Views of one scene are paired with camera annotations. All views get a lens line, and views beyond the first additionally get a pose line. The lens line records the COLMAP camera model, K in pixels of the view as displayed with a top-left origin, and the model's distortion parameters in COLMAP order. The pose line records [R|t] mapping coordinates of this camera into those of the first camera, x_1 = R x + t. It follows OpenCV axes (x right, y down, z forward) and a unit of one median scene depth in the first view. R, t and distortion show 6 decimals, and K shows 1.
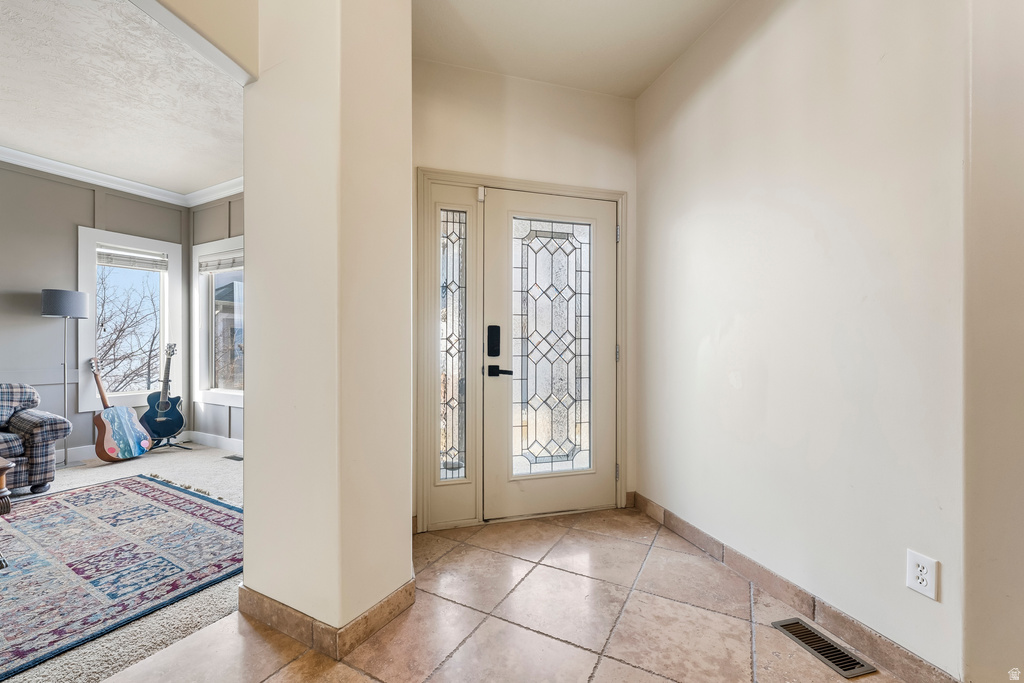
lens RADIAL K [[424.4, 0, 504.9], [0, 424.4, 346.1], [0, 0, 1]] dist [-0.000433, 0.000170]
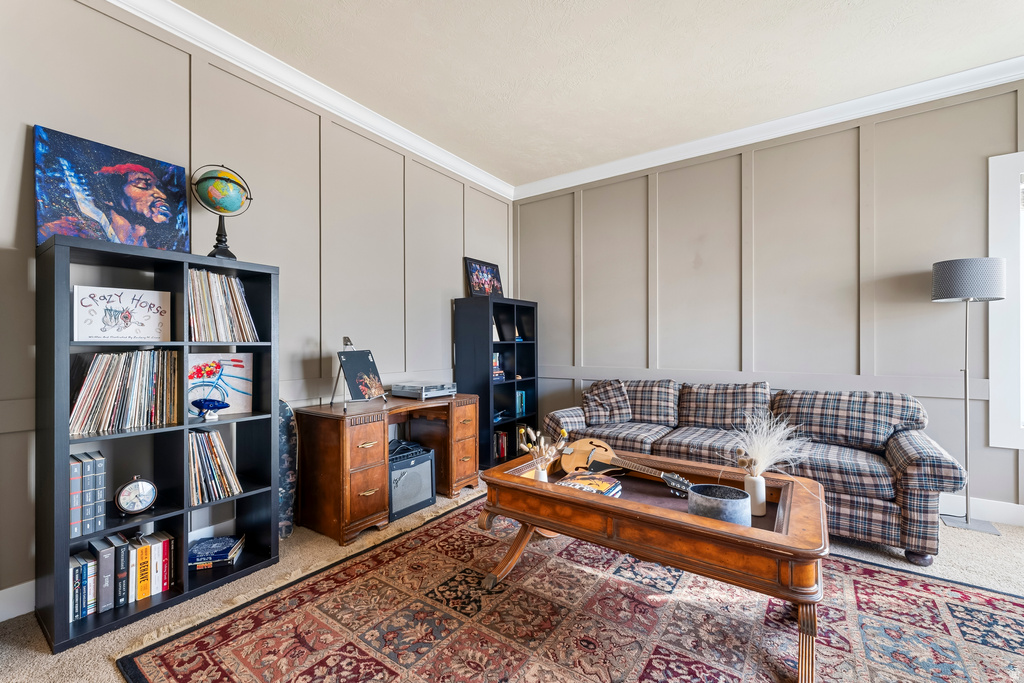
lens RADIAL K [[424.4, 0, 512.6], [0, 424.4, 344.0], [0, 0, 1]] dist [-0.000433, 0.000170]
pose [[-0.092281, -0.002739, -0.995729, -0.382300], [-0.001743, 0.999995, -0.002590, 0.004684], [0.995731, 0.001497, -0.092286, 0.436733]]
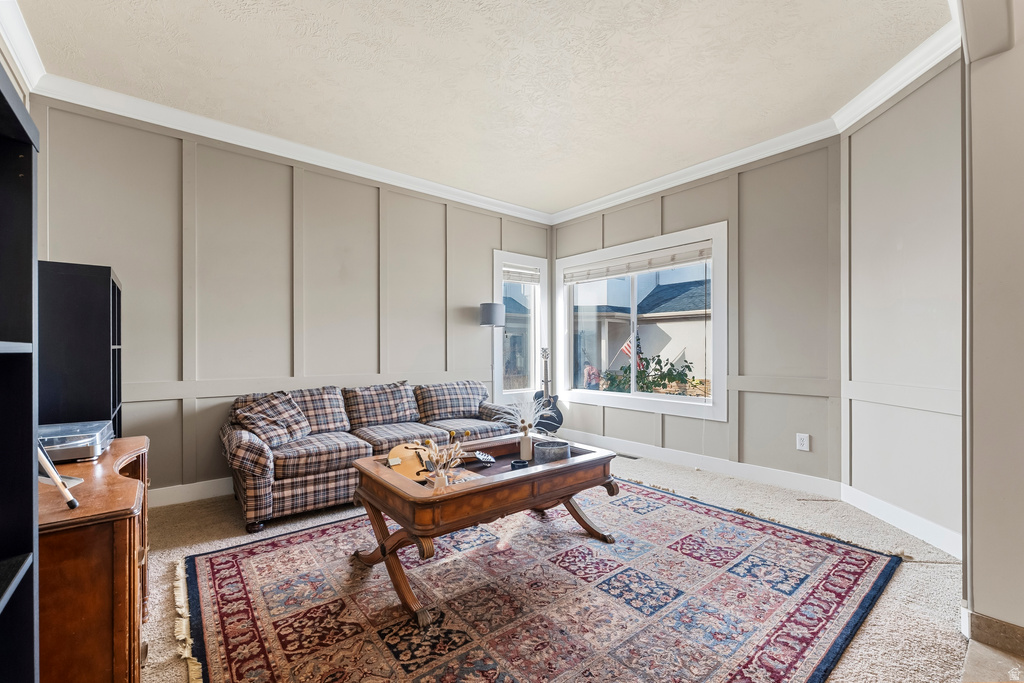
lens RADIAL K [[424.4, 0, 509.3], [0, 424.4, 352.7], [0, 0, 1]] dist [-0.000433, 0.000170]
pose [[0.930873, 0.003976, -0.365321, -0.685511], [-0.001578, 0.999975, 0.006864, -0.001603], [0.365339, -0.005813, 0.930856, -0.122657]]
